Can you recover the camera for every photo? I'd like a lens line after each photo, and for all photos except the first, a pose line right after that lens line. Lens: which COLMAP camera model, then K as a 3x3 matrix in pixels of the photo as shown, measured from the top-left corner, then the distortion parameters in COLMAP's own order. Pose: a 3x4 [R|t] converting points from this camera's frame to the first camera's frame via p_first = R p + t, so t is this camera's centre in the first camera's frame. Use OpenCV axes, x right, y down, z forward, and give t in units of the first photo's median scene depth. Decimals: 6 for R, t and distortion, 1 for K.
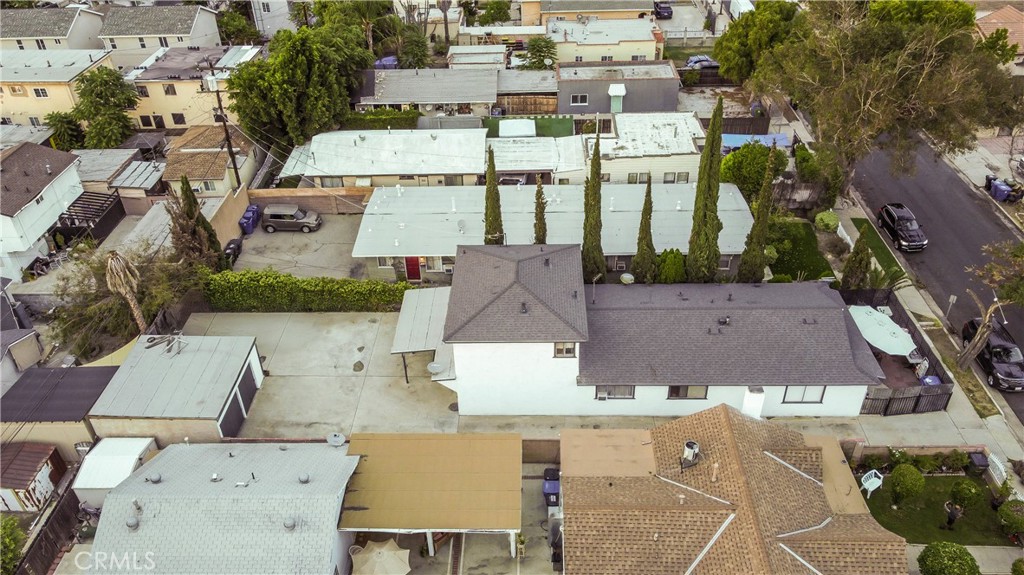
lens RADIAL K [[773.3, 0, 512.0], [0, 773.3, 287.5], [0, 0, 1]] dist [-0.001149, -0.001035]
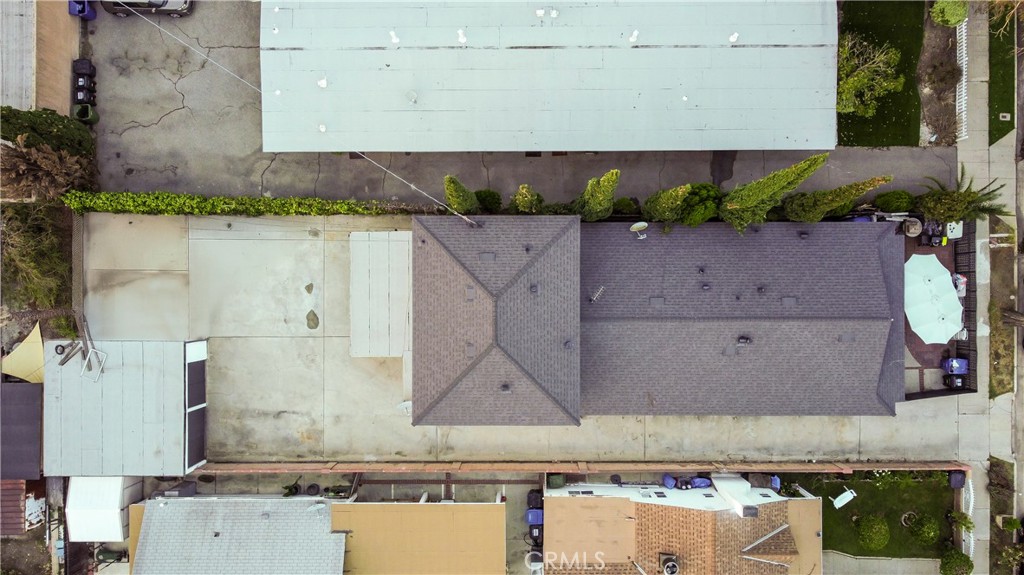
lens RADIAL K [[773.3, 0, 512.0], [0, 773.3, 287.5], [0, 0, 1]] dist [-0.001149, -0.001035]
pose [[0.999528, -0.027214, 0.014237, 0.009429], [0.004175, 0.579647, 0.814857, -0.494007], [-0.030428, -0.814413, 0.579487, 0.420060]]
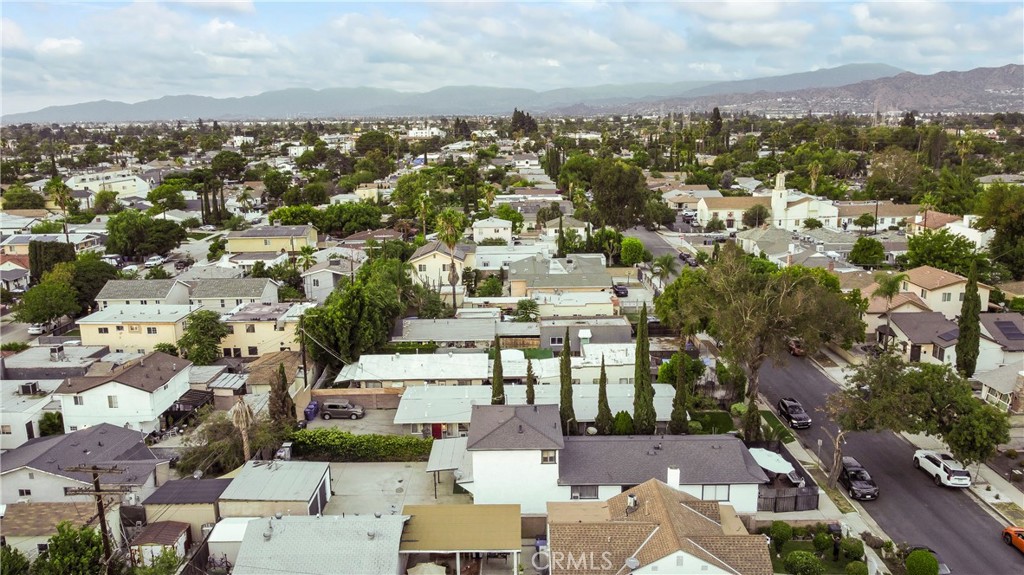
lens RADIAL K [[773.3, 0, 512.0], [0, 773.3, 287.5], [0, 0, 1]] dist [-0.001149, -0.001035]
pose [[0.999742, 0.007178, 0.021563, -0.024326], [0.001775, 0.921254, -0.388959, 0.244333], [-0.022657, 0.388896, 0.921003, -0.329715]]
